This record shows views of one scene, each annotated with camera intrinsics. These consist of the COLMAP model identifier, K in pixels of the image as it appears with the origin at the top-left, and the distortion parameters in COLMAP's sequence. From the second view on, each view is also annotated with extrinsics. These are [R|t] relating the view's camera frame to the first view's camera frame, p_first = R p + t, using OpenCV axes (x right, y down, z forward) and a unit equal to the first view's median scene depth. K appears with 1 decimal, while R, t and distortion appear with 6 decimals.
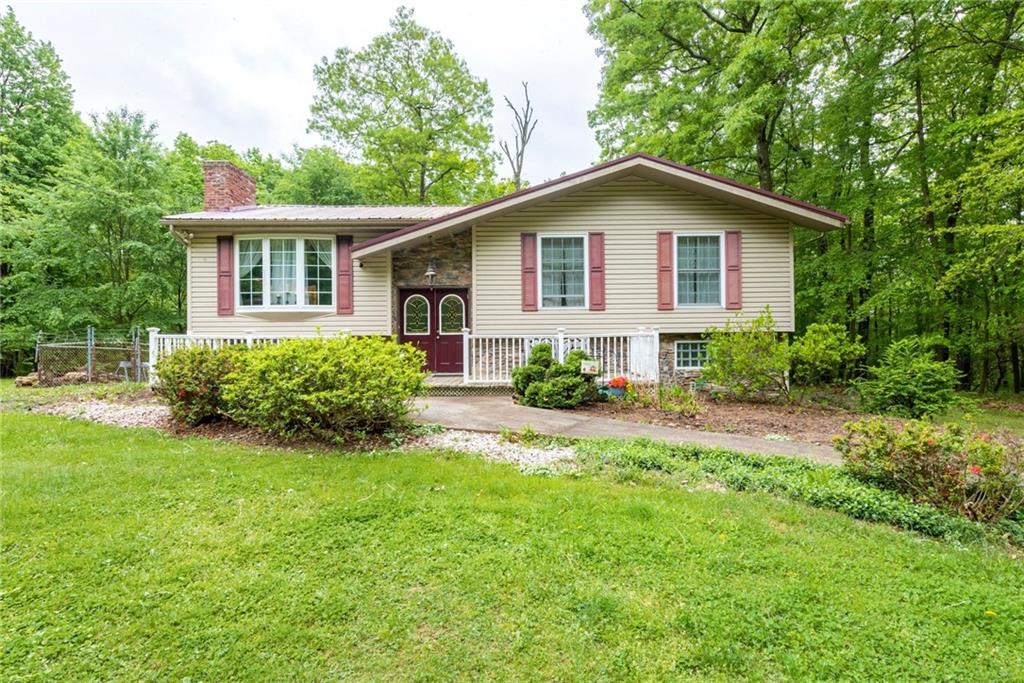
lens RADIAL K [[451.0, 0, 511.8], [0, 451.0, 343.0], [0, 0, 1]] dist [-0.003468, -0.000400]
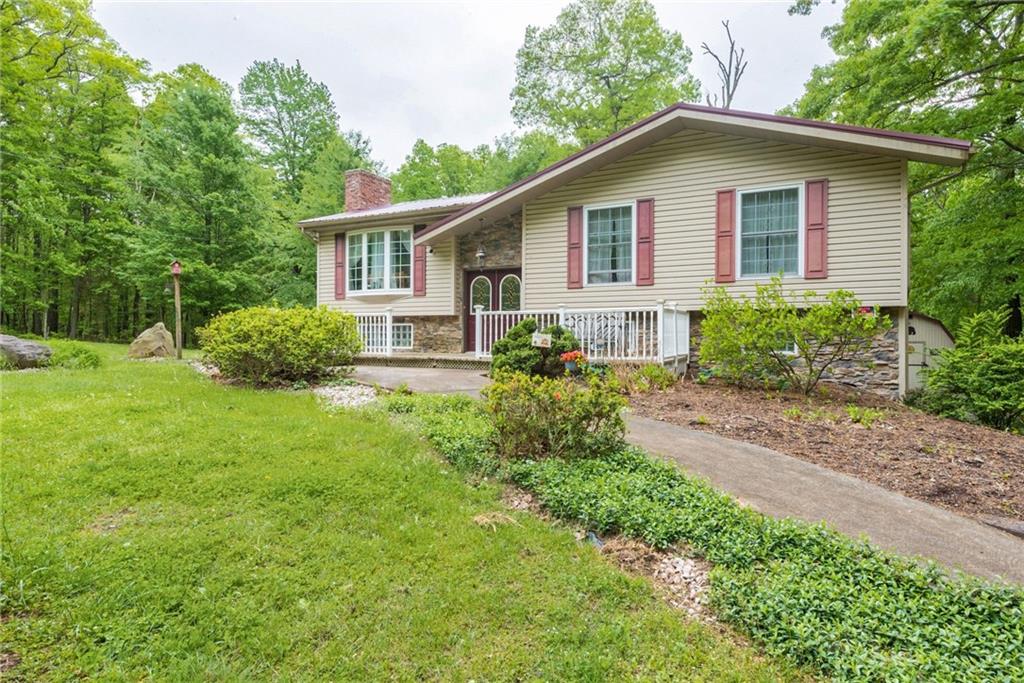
lens RADIAL K [[492.7, 0, 512.4], [0, 492.7, 337.4], [0, 0, 1]] dist [-0.004618, -0.001208]
pose [[0.909190, 0.014092, -0.416142, 0.355251], [-0.010399, 0.999884, 0.011140, 0.022553], [0.416251, -0.005801, 0.909231, -0.006282]]
